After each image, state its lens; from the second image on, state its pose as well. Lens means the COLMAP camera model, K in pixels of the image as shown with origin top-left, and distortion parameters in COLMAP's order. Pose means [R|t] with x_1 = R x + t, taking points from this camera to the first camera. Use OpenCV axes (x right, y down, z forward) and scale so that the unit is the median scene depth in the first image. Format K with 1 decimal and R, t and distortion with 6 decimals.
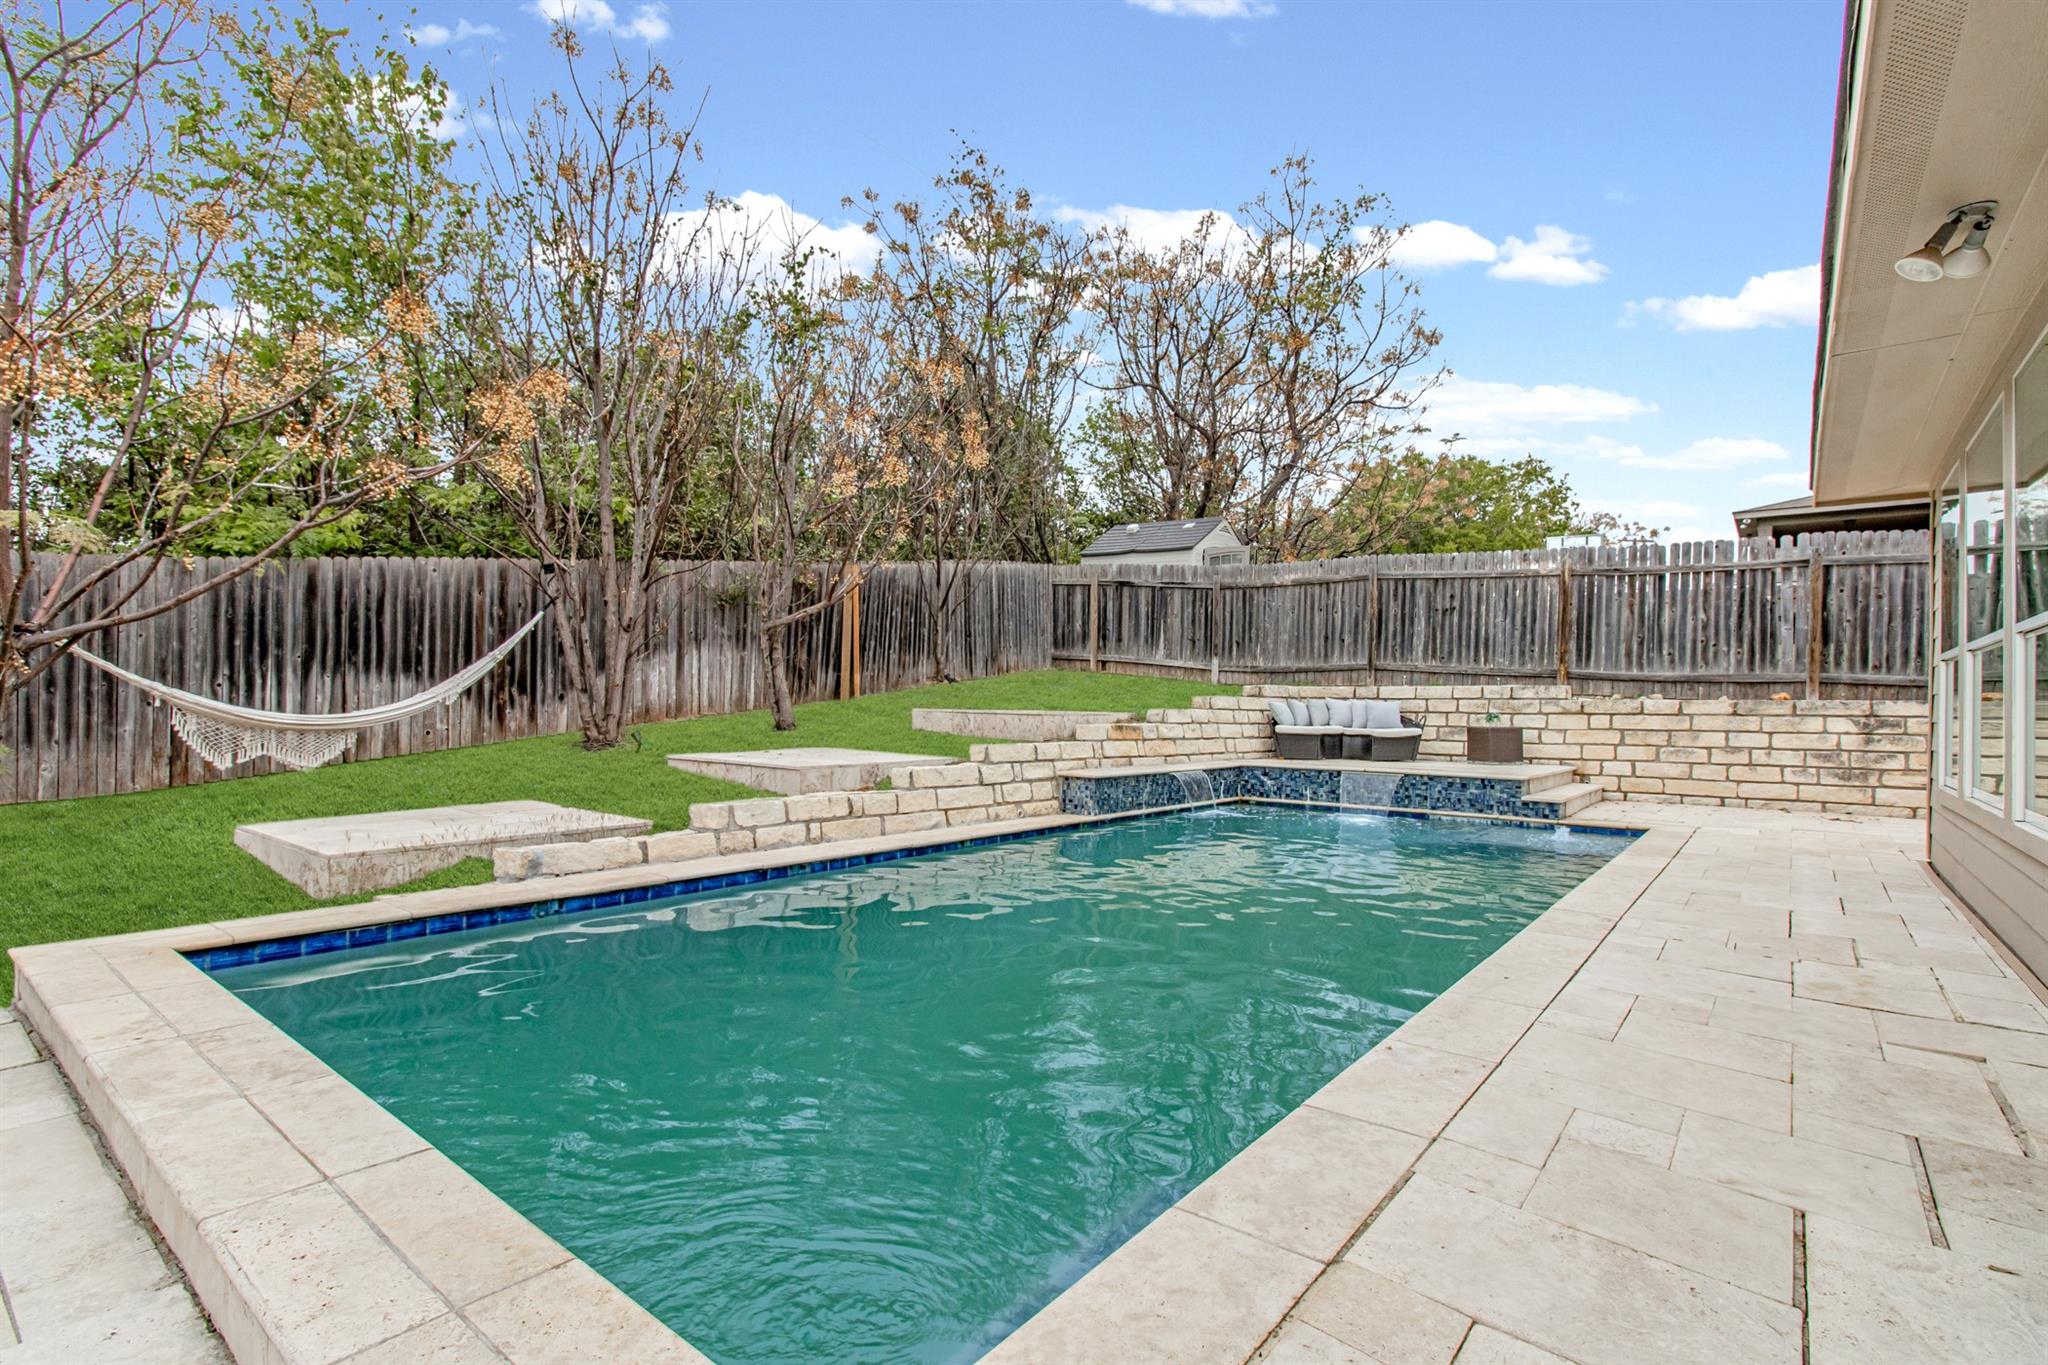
lens RADIAL K [[958.6, 0, 996.4], [0, 958.6, 701.1], [0, 0, 1]] dist [-0.000562, 0.000591]
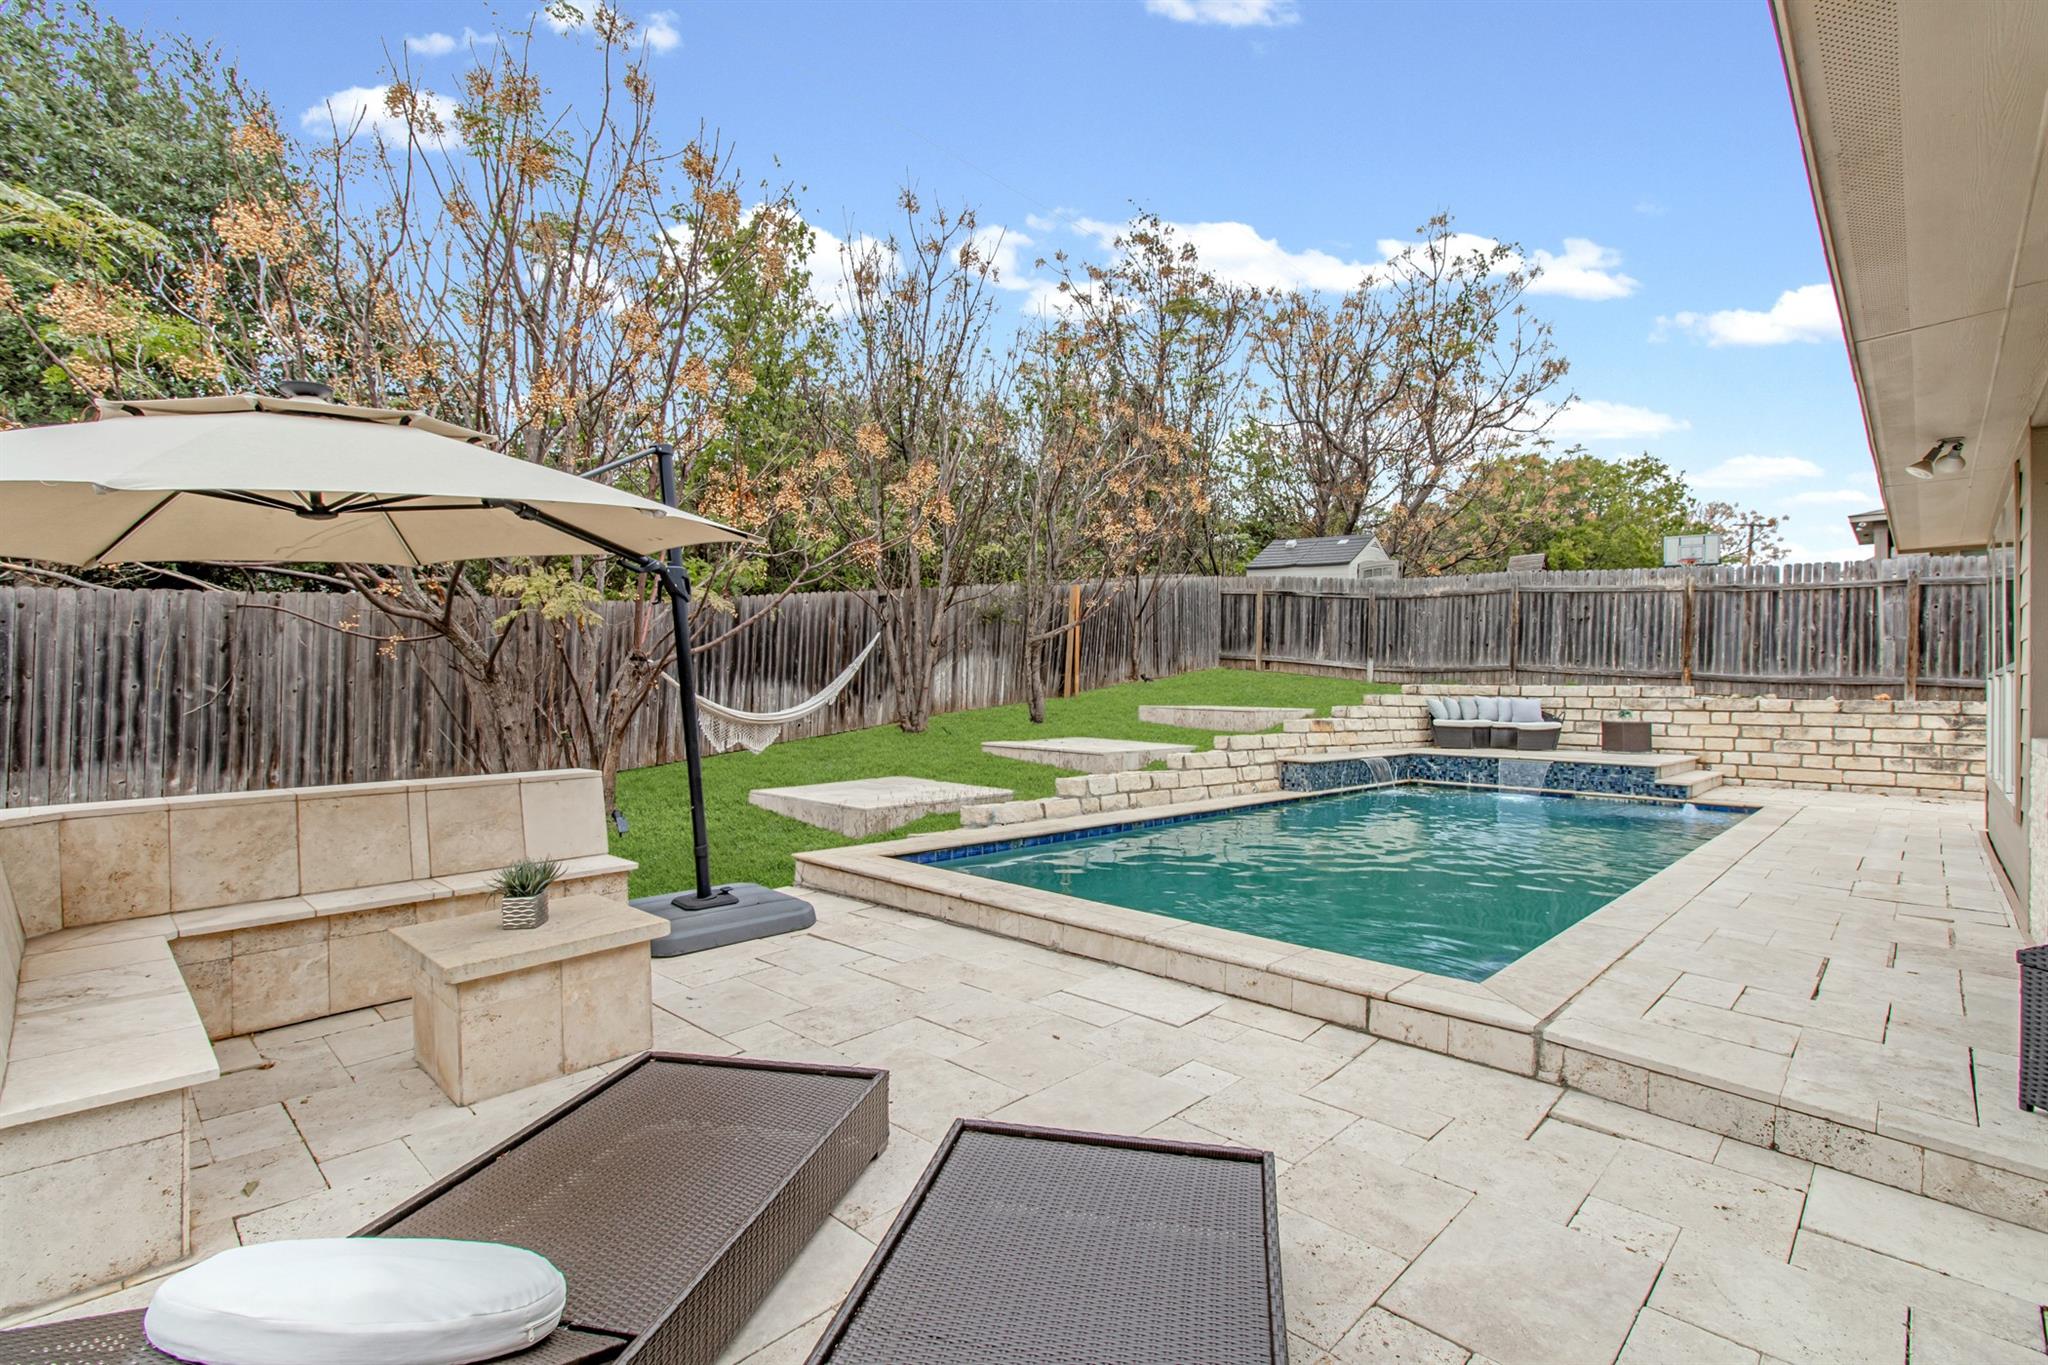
lens RADIAL K [[968.6, 0, 1024.0], [0, 968.6, 682.5], [0, 0, 1]] dist [0.001607, -0.000163]
pose [[0.998380, 0.001911, -0.056858, -0.149358], [-0.002108, 0.999992, -0.003400, -0.015555], [0.056851, 0.003514, 0.998376, -0.226176]]
